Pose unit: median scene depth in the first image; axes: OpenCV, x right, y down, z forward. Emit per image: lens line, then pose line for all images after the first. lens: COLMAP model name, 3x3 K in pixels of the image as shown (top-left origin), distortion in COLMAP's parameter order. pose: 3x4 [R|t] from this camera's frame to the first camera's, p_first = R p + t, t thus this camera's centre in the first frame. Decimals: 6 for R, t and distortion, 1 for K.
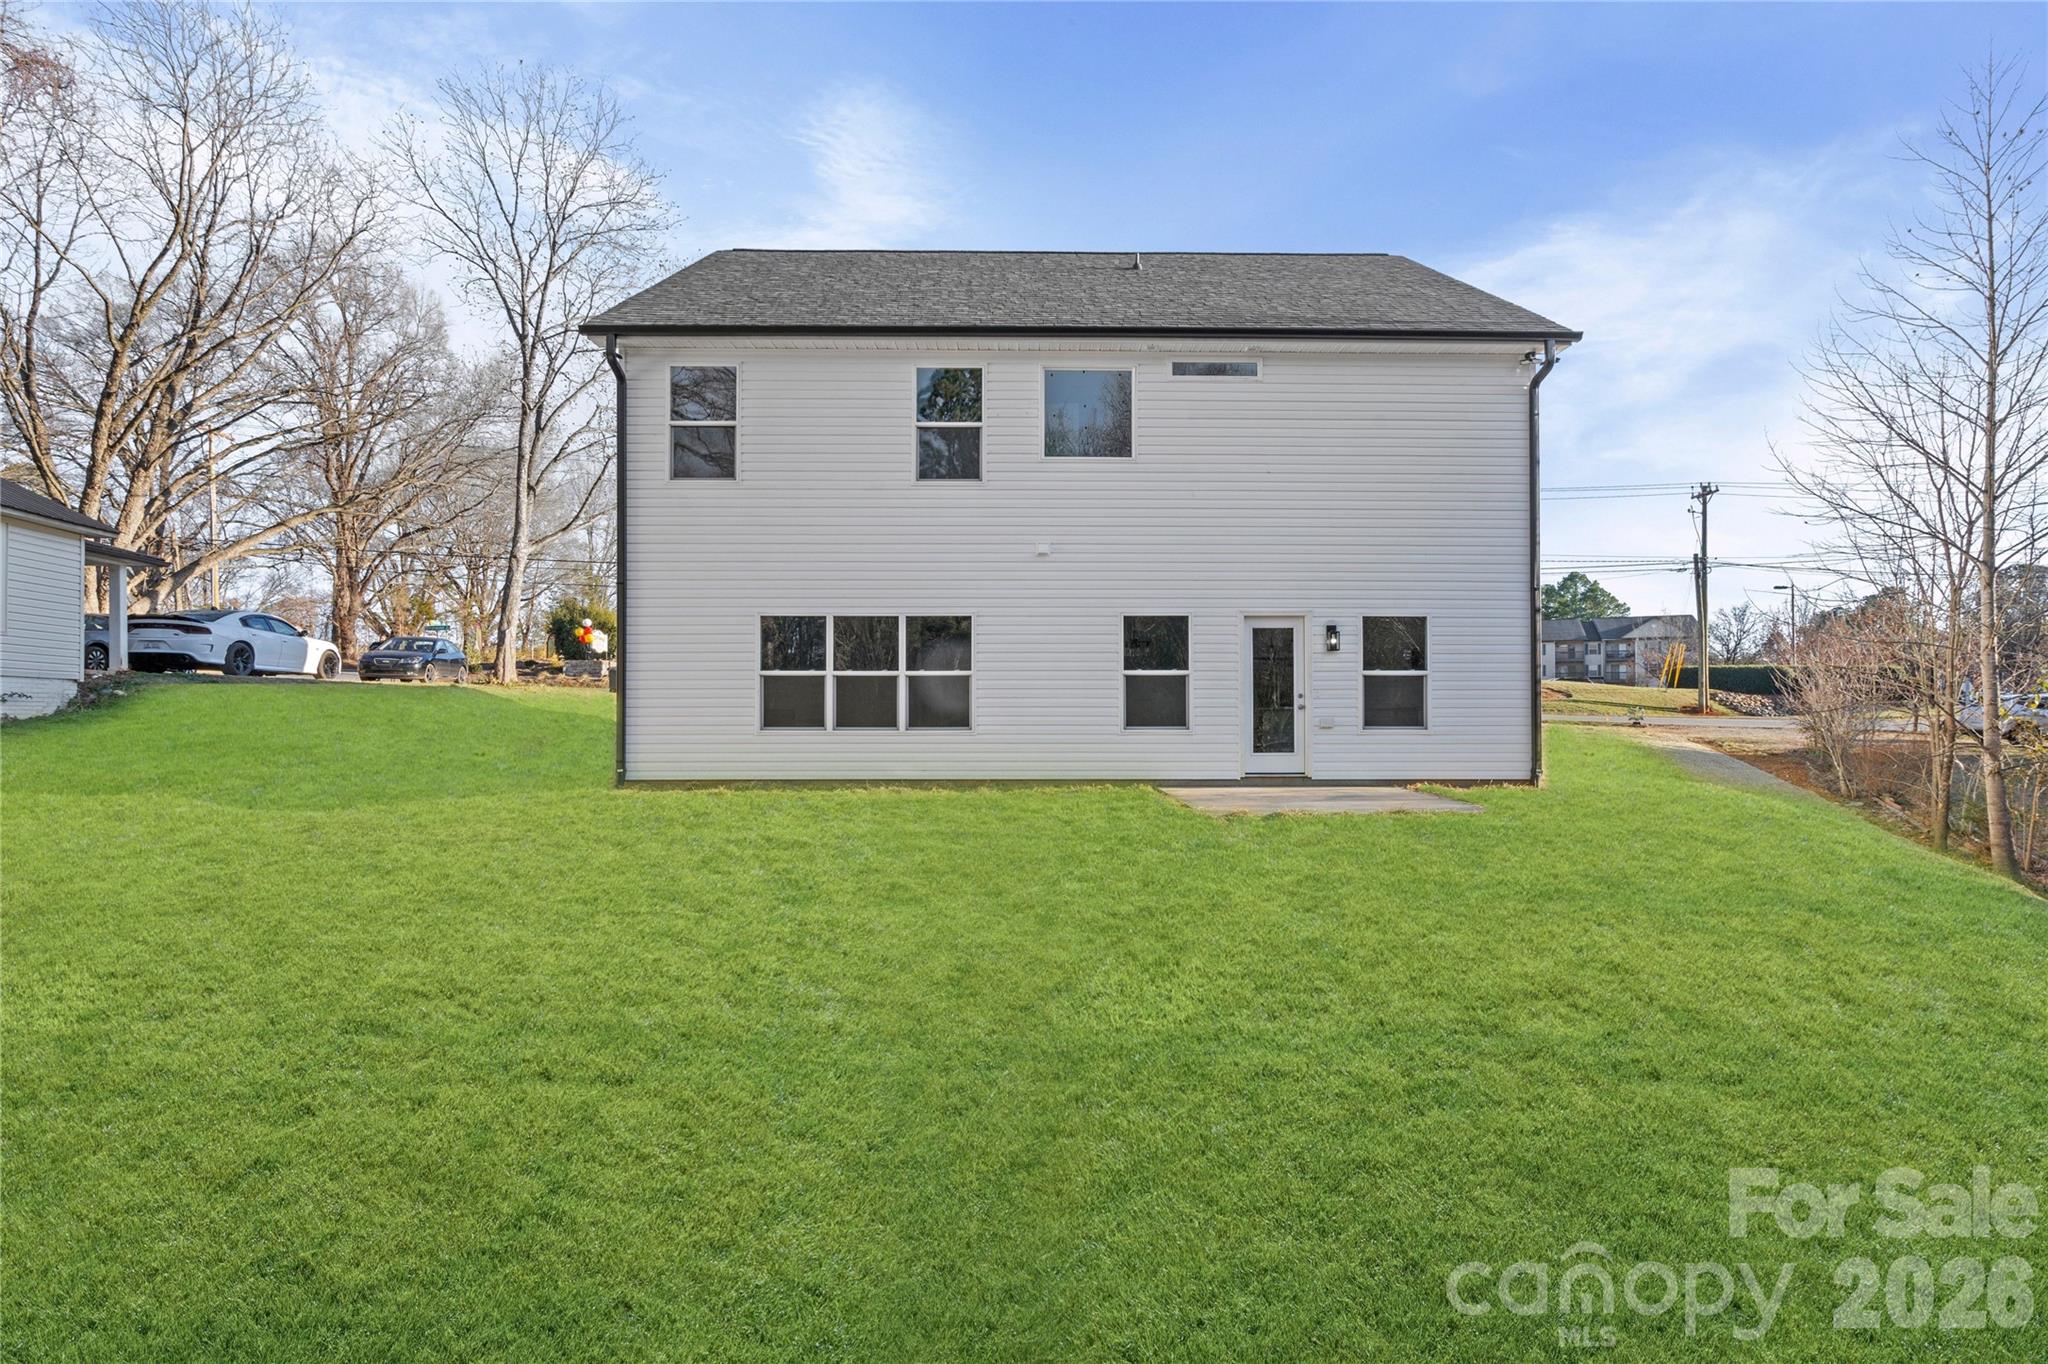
lens RADIAL K [[949.6, 0, 1022.5], [0, 949.6, 644.6], [0, 0, 1]] dist [-0.000701, 0.000063]
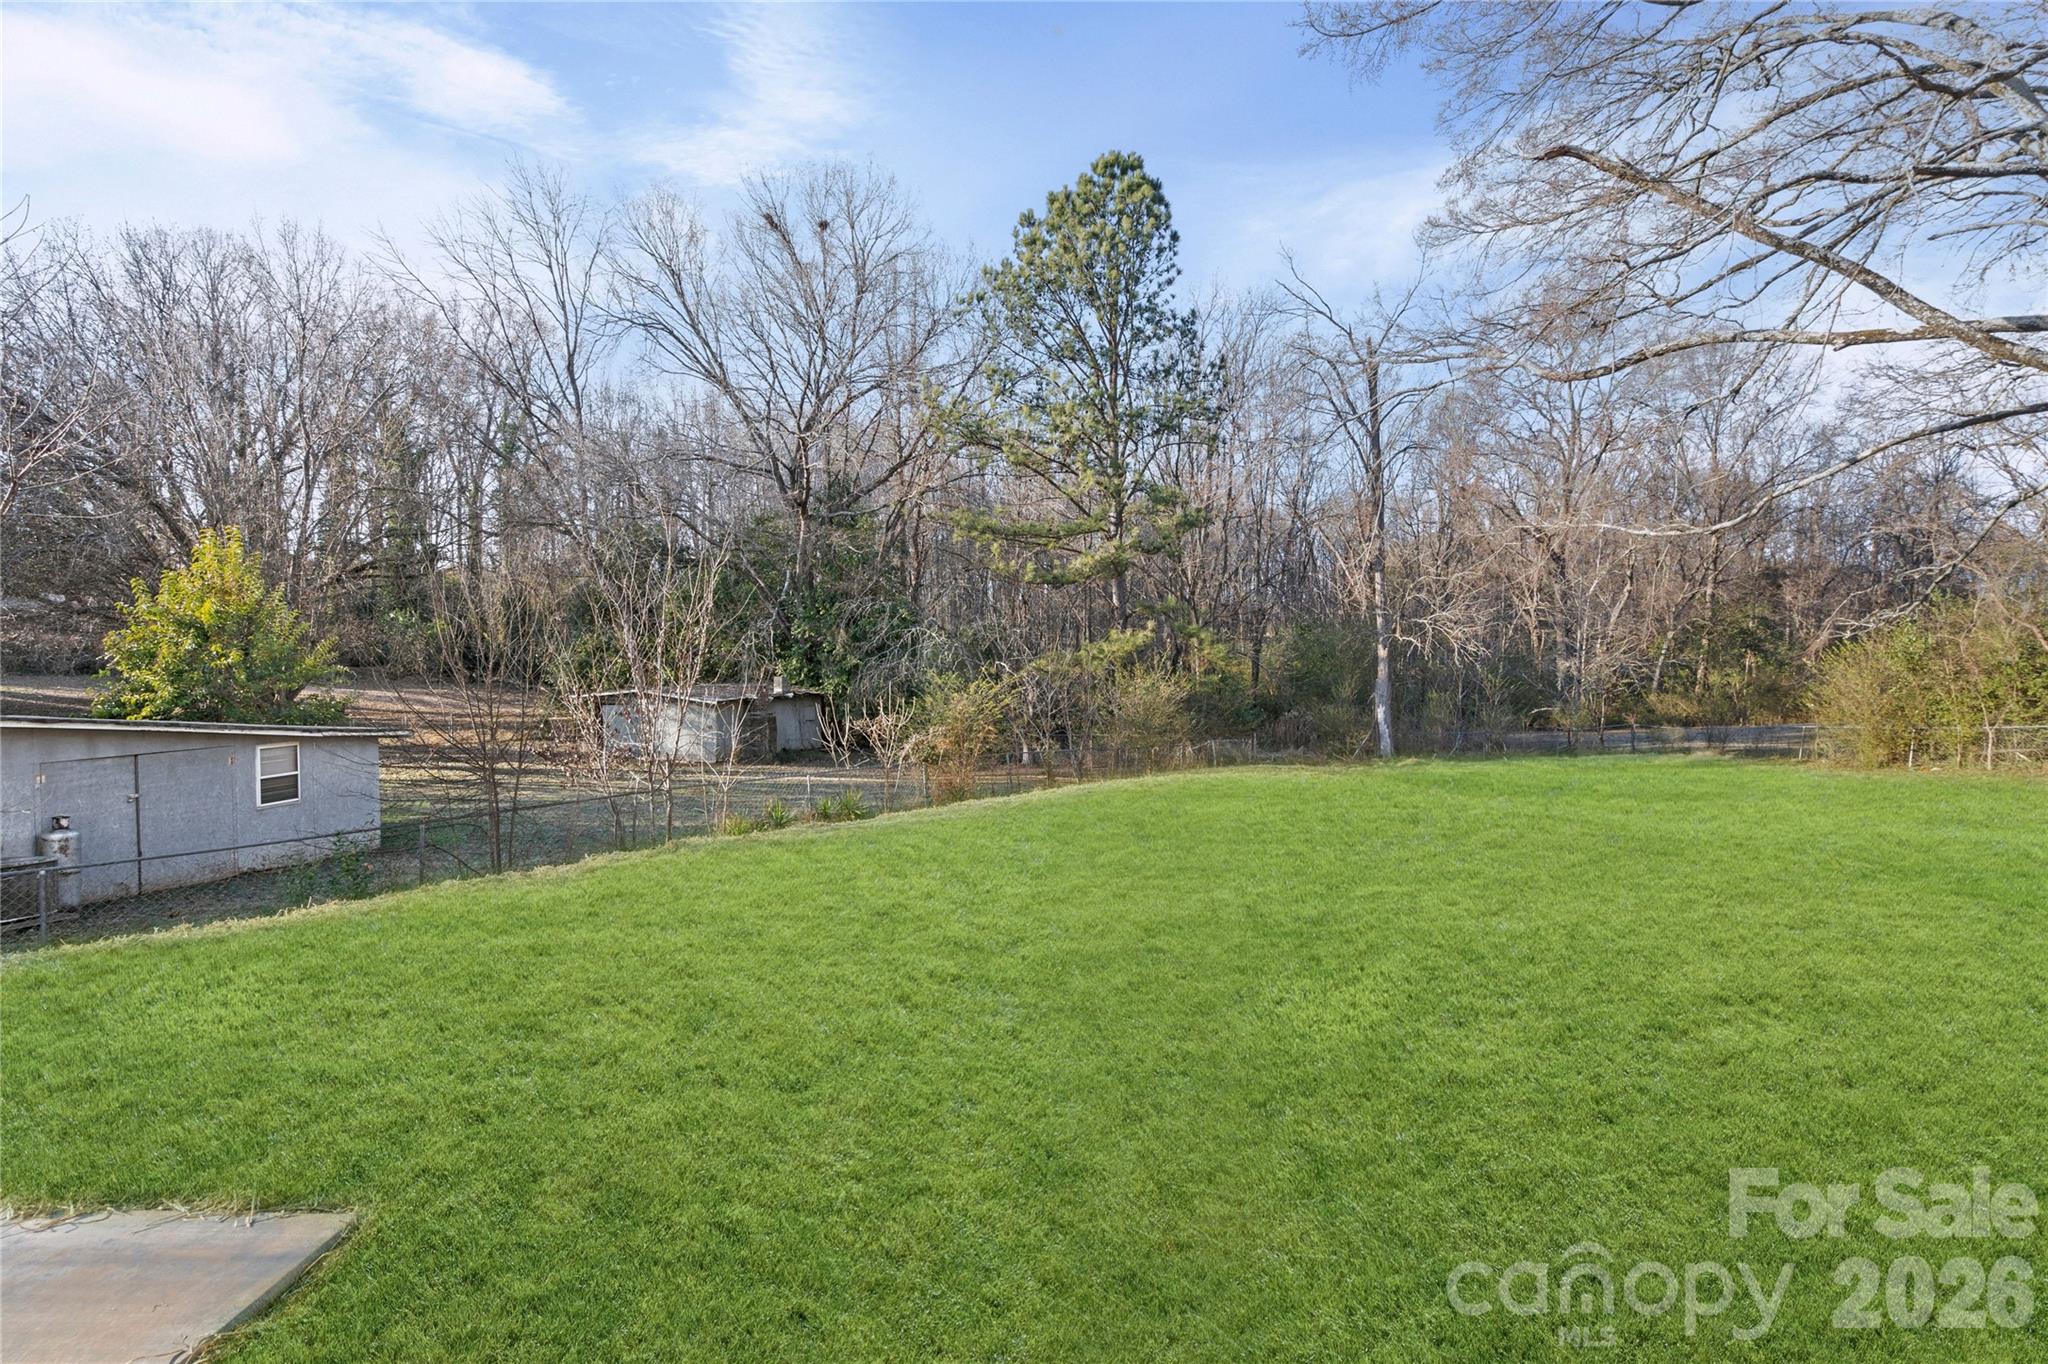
lens RADIAL K [[962.6, 0, 1038.5], [0, 962.6, 641.9], [0, 0, 1]] dist [0.000802, -0.000451]
pose [[0.999999, -0.000623, -0.001510, -0.171605], [0.000619, 0.999996, -0.002869, -0.000026], [0.001512, 0.002869, 0.999995, -0.000169]]
